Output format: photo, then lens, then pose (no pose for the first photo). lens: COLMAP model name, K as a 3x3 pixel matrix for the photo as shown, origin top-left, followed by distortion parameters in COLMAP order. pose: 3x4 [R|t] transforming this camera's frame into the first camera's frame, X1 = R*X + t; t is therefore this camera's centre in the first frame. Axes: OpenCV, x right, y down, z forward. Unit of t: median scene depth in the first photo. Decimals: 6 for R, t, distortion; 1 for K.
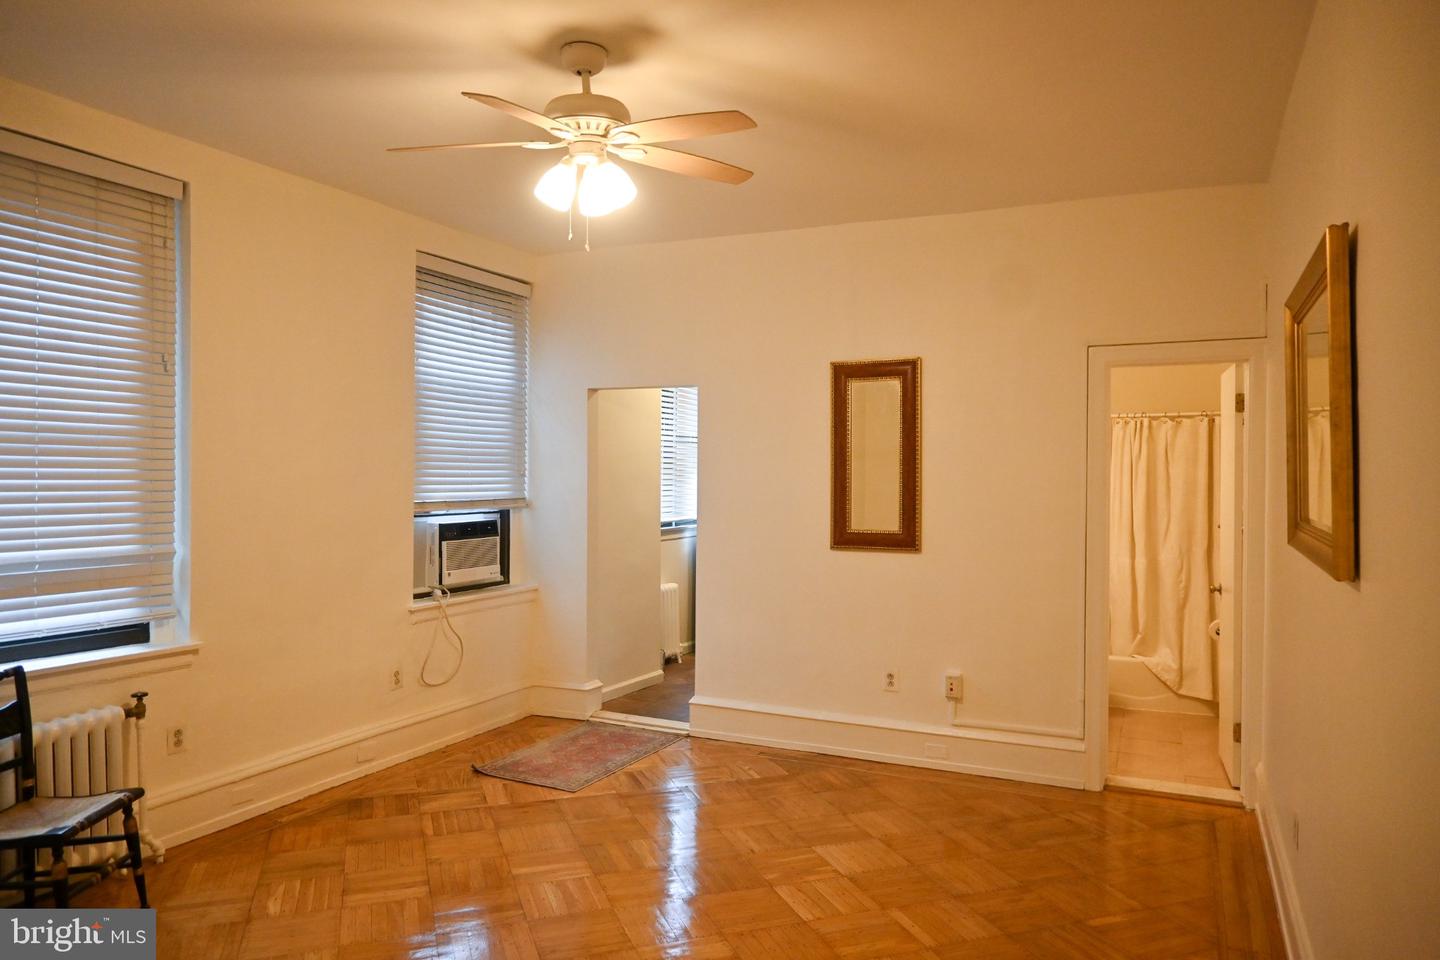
lens RADIAL K [[983.7, 0, 720.0], [0, 983.7, 480.0], [0, 0, 1]] dist [-0.004763, -0.000665]
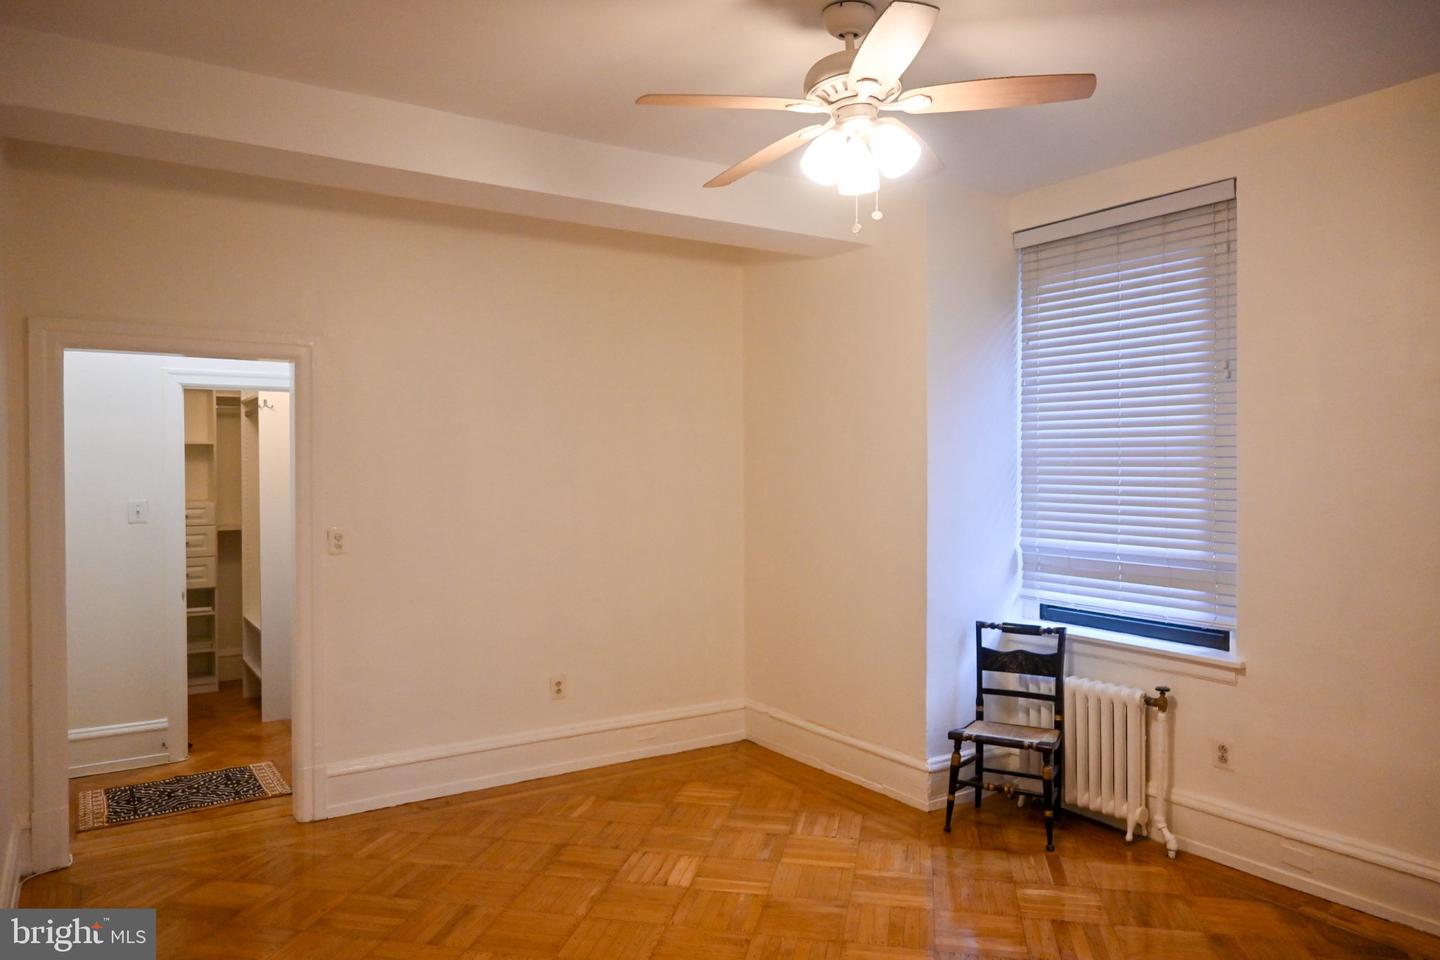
lens RADIAL K [[983.7, 0, 720.0], [0, 983.7, 480.0], [0, 0, 1]] dist [-0.004763, -0.000665]
pose [[-0.522348, -0.001608, -0.852731, 0.571607], [-0.012650, 0.999903, 0.005863, -0.008176], [0.852639, 0.013850, -0.522318, 1.149423]]
